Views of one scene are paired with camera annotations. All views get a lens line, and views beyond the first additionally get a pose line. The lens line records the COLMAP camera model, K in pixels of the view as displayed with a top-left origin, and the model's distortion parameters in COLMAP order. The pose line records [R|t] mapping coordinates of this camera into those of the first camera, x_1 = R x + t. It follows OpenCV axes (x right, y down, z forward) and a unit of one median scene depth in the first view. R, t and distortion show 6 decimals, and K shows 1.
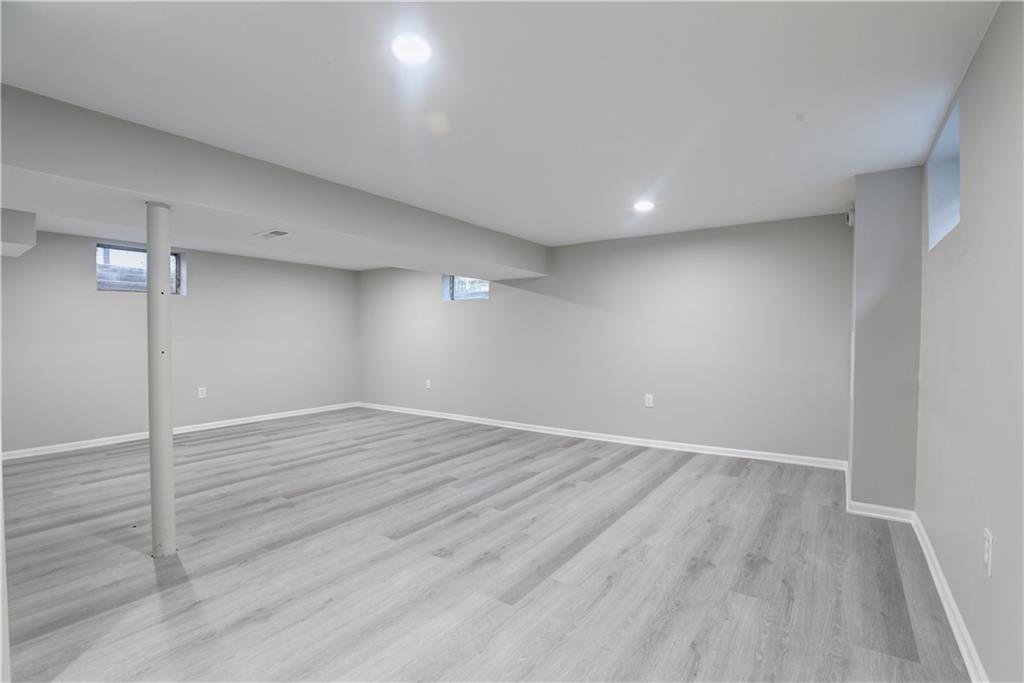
lens RADIAL K [[470.3, 0, 517.4], [0, 470.3, 340.6], [0, 0, 1]] dist [-0.038620, 0.007411]
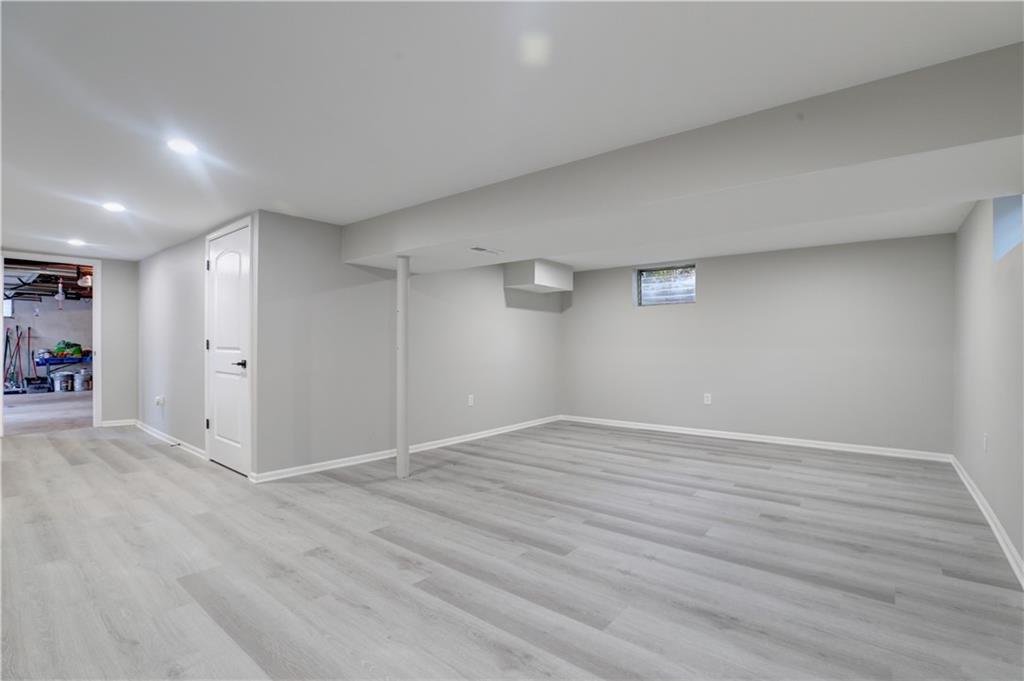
lens RADIAL K [[470.3, 0, 517.7], [0, 470.3, 341.2], [0, 0, 1]] dist [-0.038620, 0.007411]
pose [[-0.067967, -0.007696, -0.997658, 0.603848], [-0.017431, 0.999827, -0.006525, 0.003007], [0.997535, 0.016947, -0.068090, 1.113947]]
